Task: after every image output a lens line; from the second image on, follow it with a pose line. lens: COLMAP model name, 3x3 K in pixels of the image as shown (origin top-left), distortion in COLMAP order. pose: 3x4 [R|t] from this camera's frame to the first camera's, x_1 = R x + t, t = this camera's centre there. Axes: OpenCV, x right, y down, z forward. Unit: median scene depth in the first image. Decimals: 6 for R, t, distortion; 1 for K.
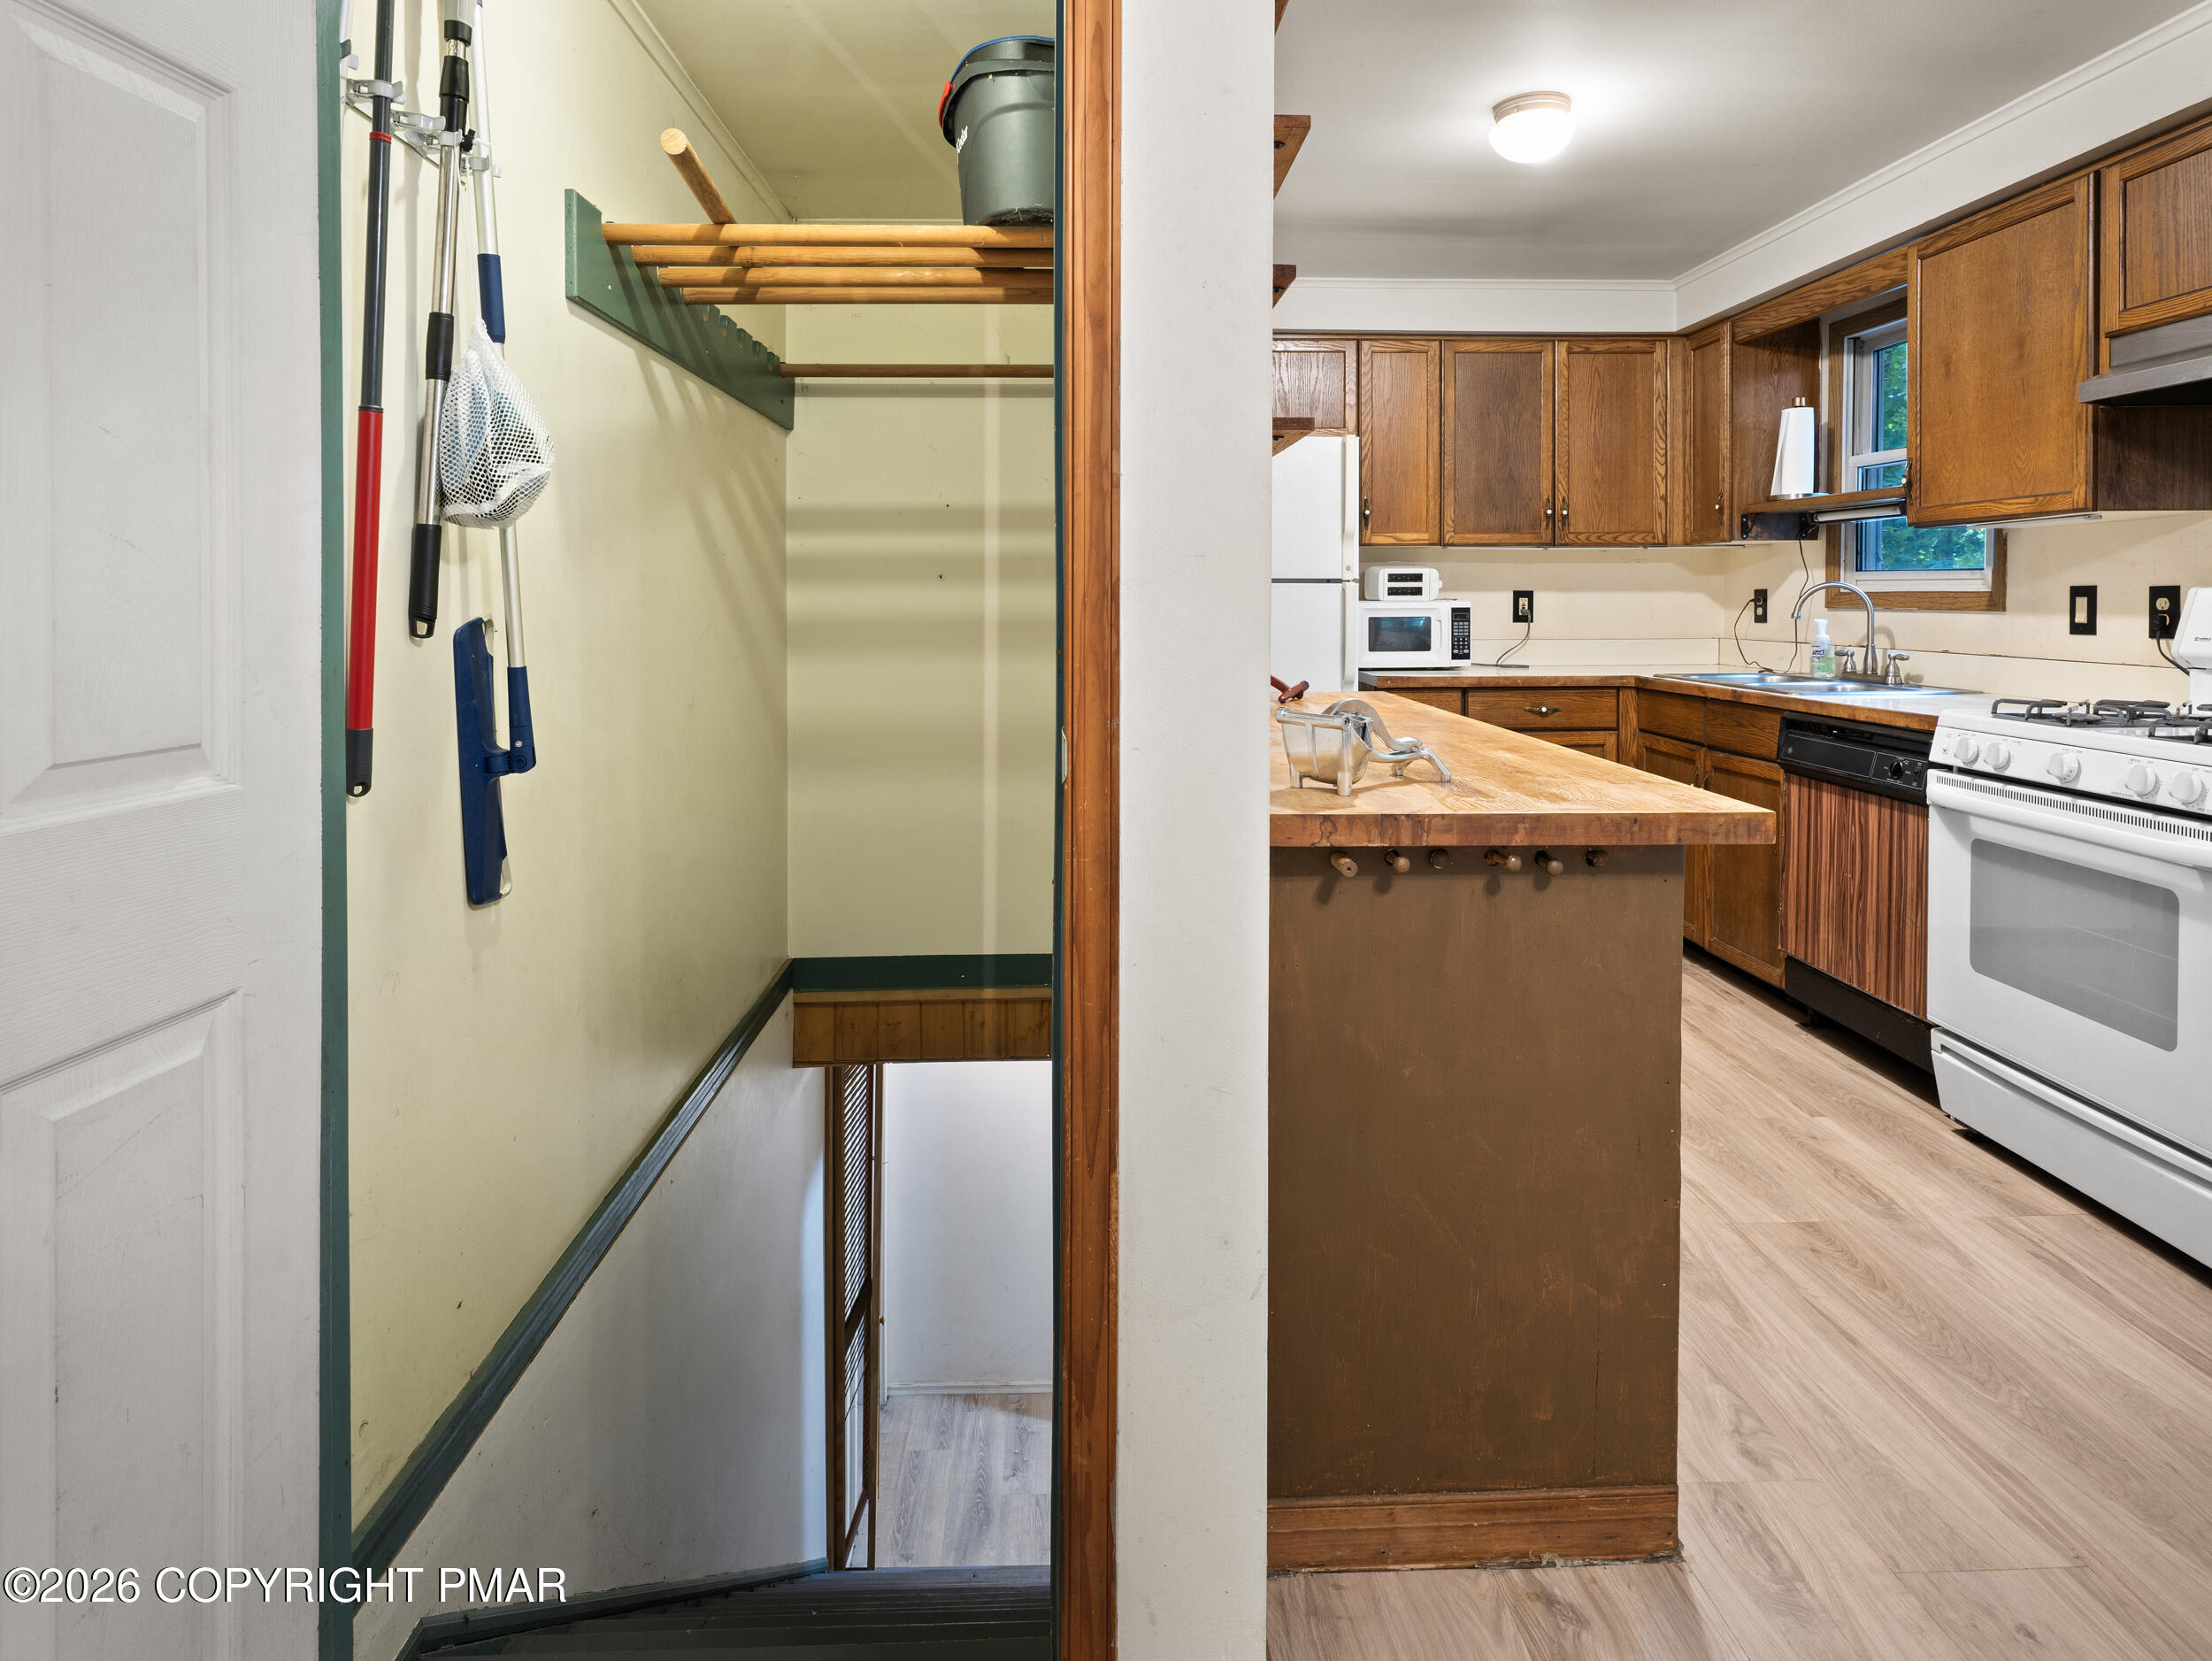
lens RADIAL K [[1178.4, 0, 1118.3], [0, 1178.4, 605.8], [0, 0, 1]] dist [0.003264, -0.000258]
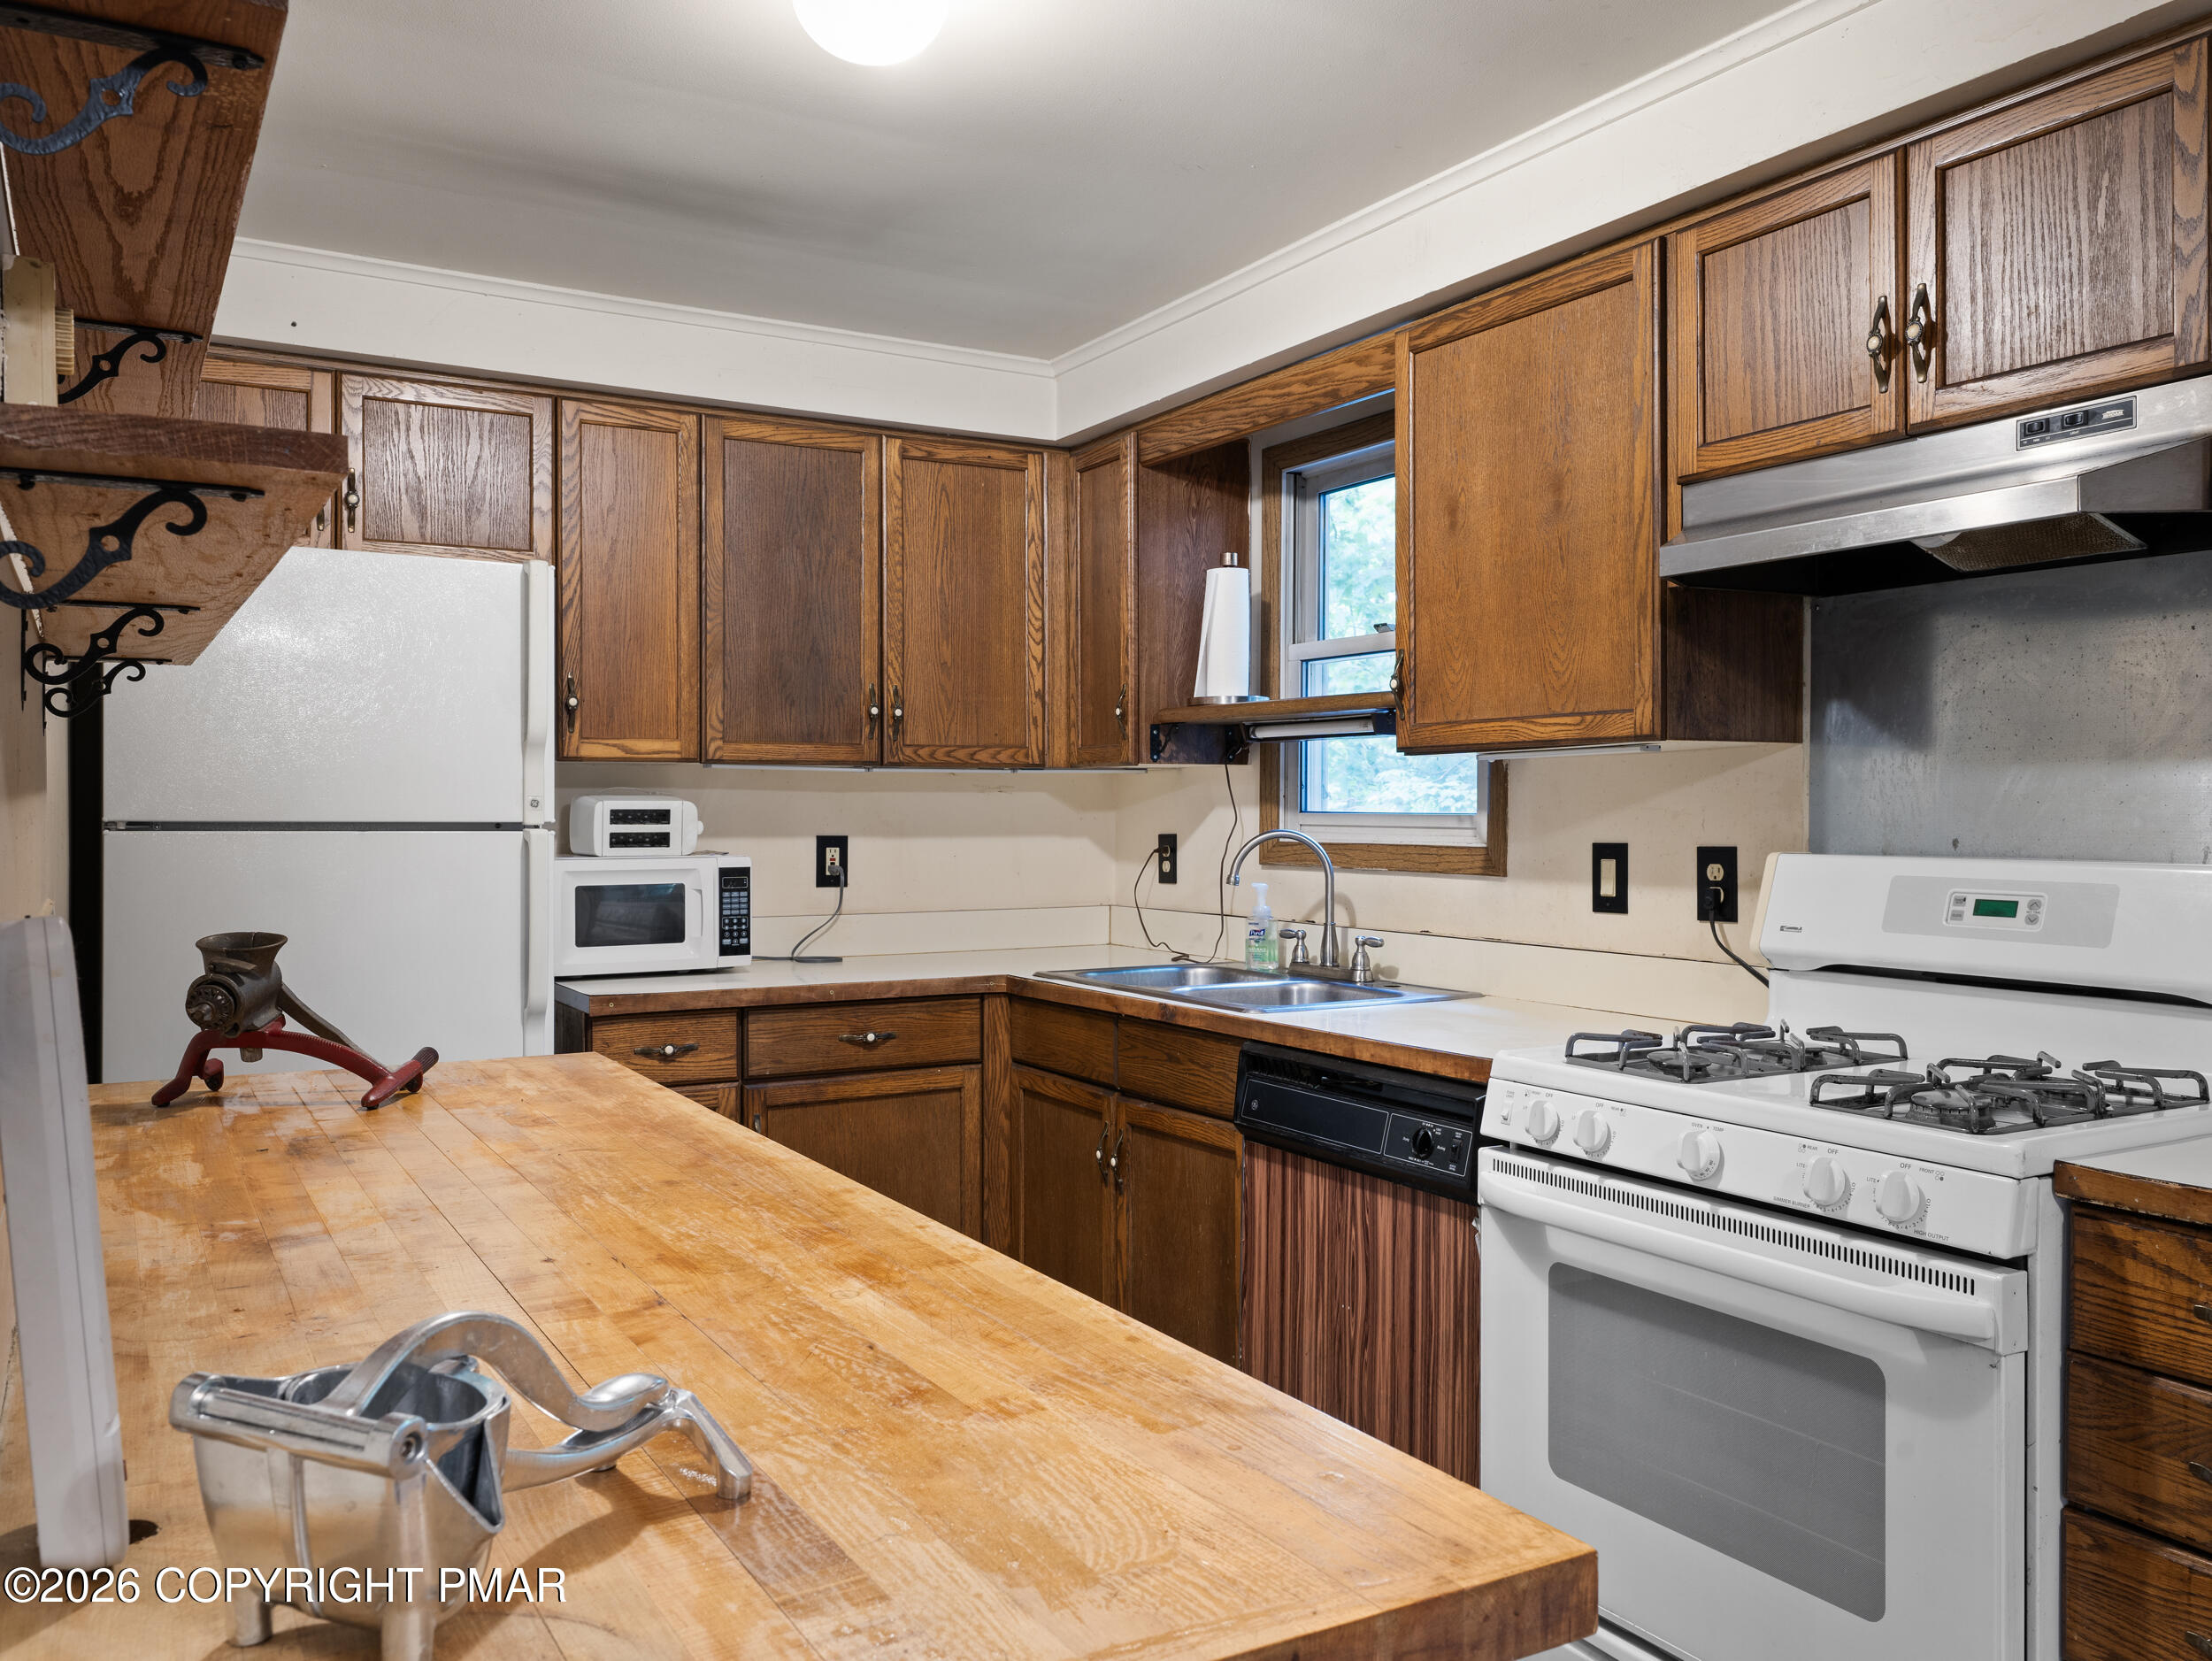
lens RADIAL K [[1729.4, 0, 1106.8], [0, 1729.4, 822.3], [0, 0, 1]] dist [0.010546, -0.002242]
pose [[0.877778, -0.000446, 0.479067, 0.046760], [0.004495, 0.999963, -0.007303, -0.017317], [-0.479046, 0.008564, 0.877748, 0.180265]]
